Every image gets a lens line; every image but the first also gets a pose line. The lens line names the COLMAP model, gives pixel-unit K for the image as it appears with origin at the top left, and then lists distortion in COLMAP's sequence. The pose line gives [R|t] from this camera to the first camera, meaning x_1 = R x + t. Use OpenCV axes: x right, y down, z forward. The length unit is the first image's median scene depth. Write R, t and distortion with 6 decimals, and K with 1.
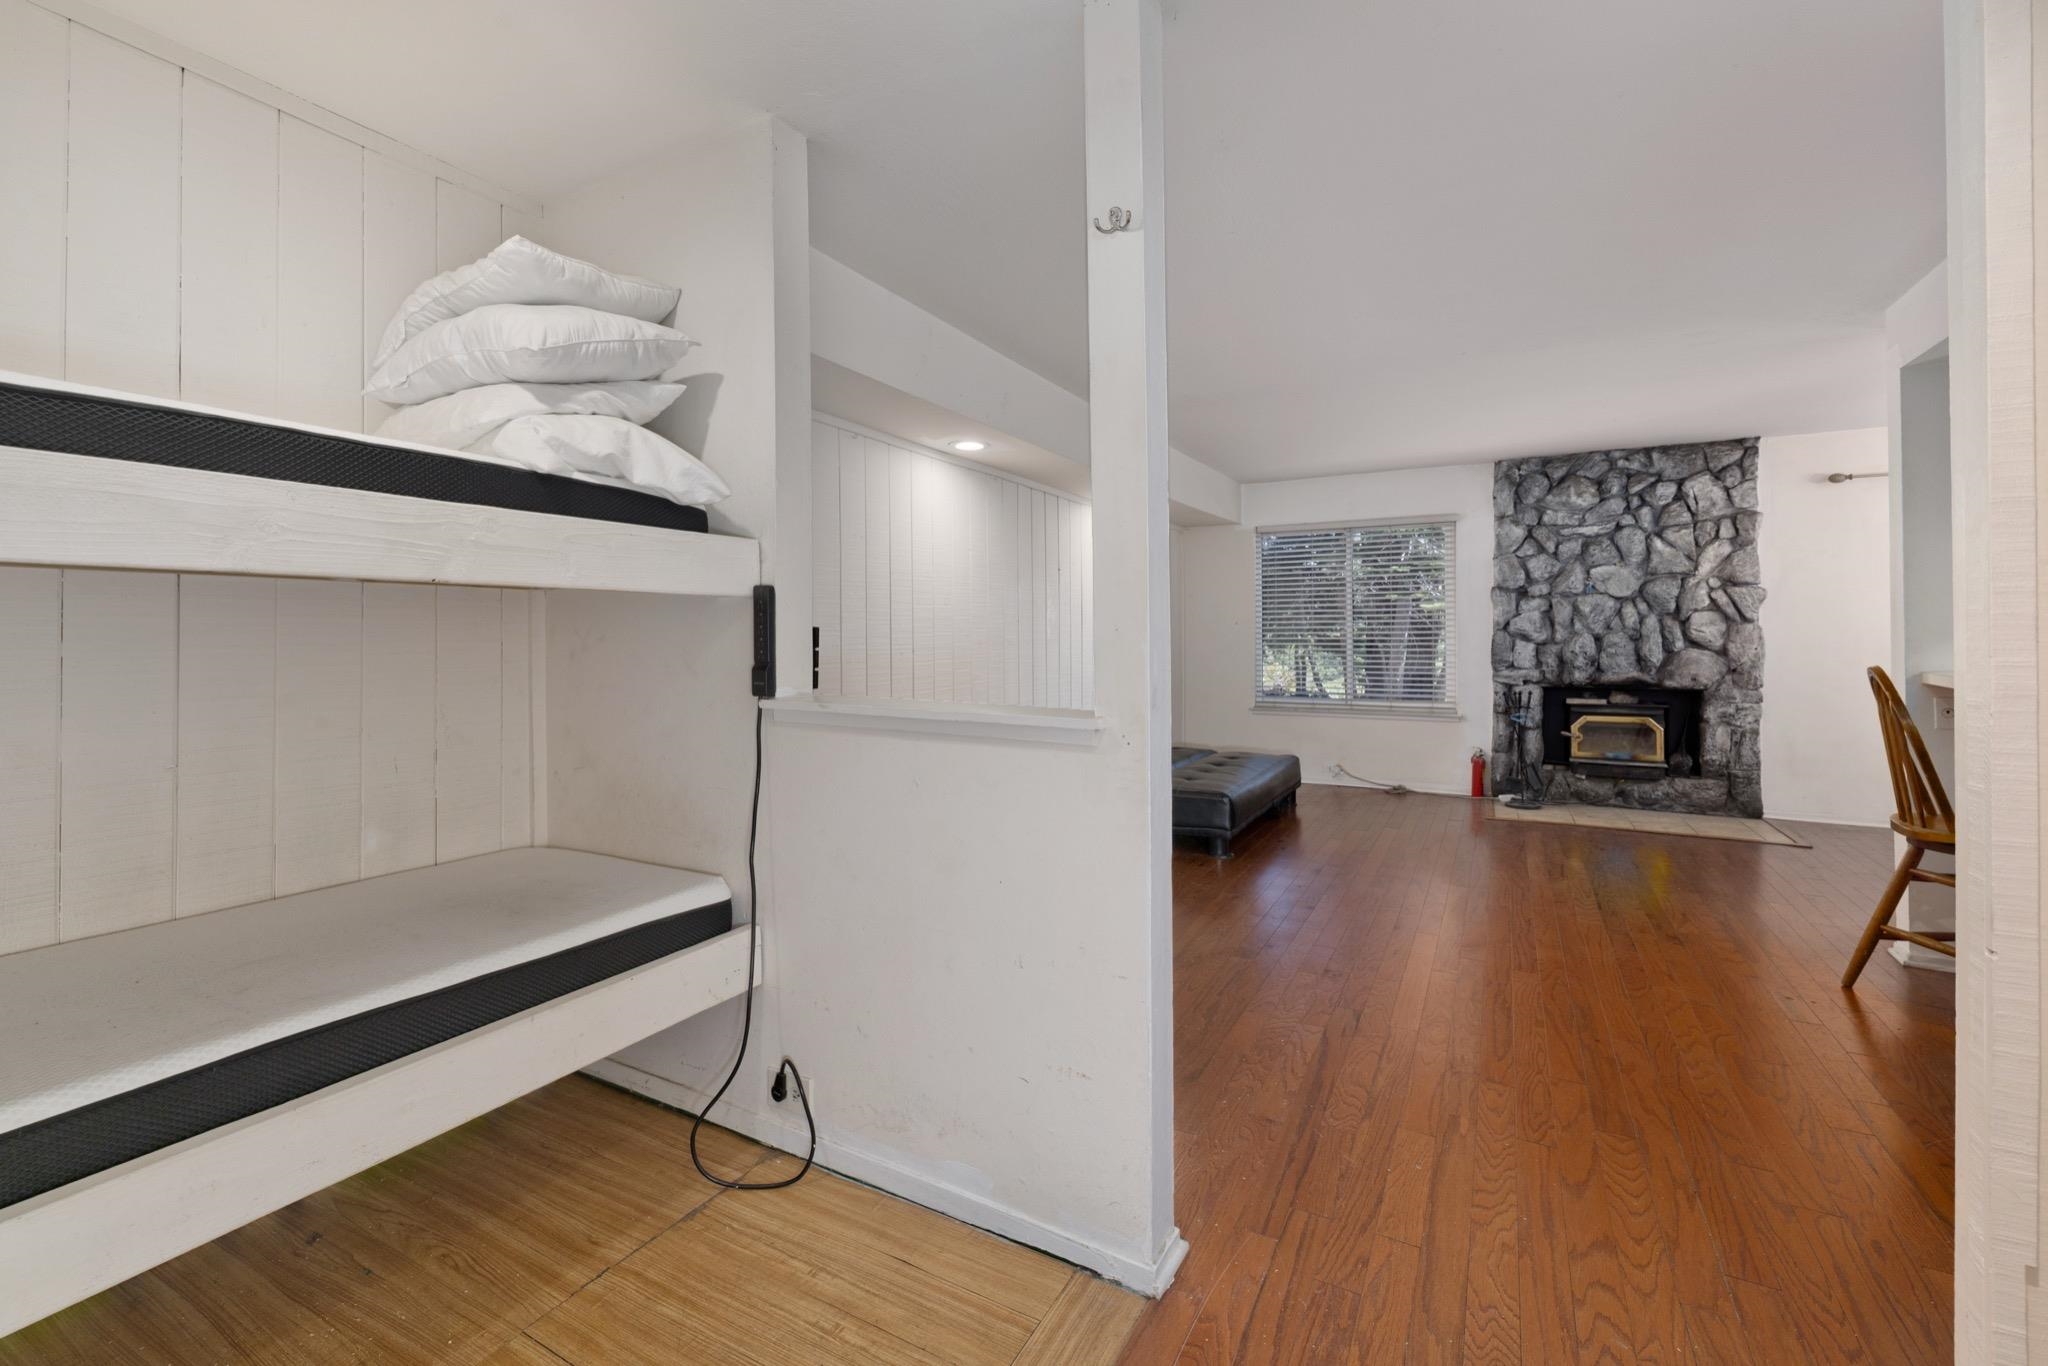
lens RADIAL K [[874.3, 0, 1022.4], [0, 874.3, 633.5], [0, 0, 1]] dist [0.000982, -0.000020]
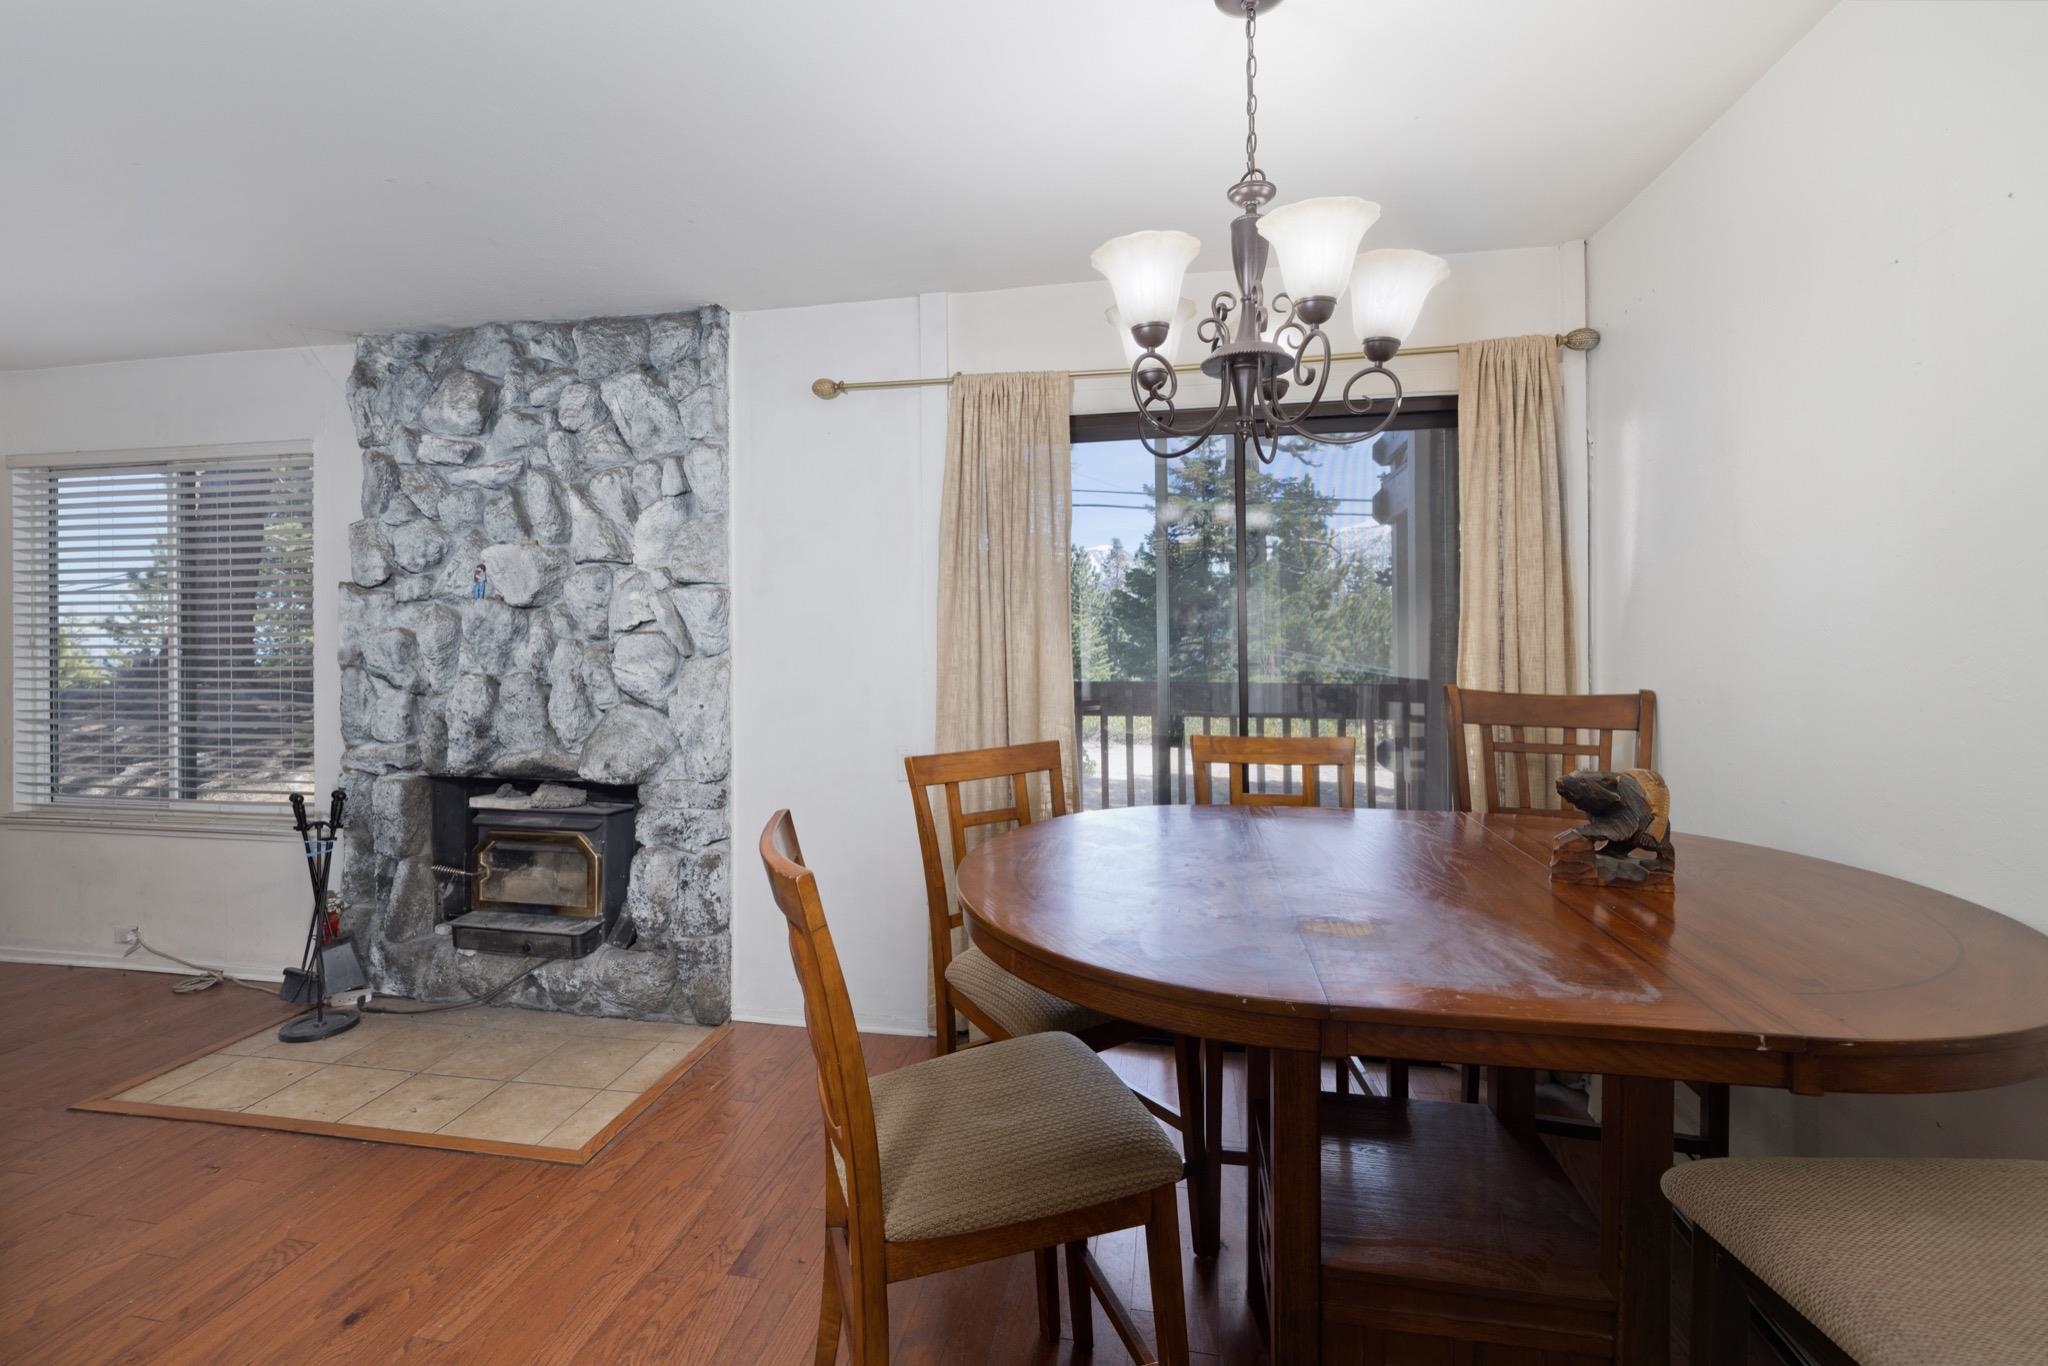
lens RADIAL K [[891.1, 0, 1030.3], [0, 891.1, 645.6], [0, 0, 1]] dist [-0.000782, -0.000227]
pose [[0.951717, -0.000264, 0.306976, 0.813434], [-0.000575, 0.999996, 0.002644, -0.019337], [-0.306976, -0.002693, 0.951713, 0.406027]]
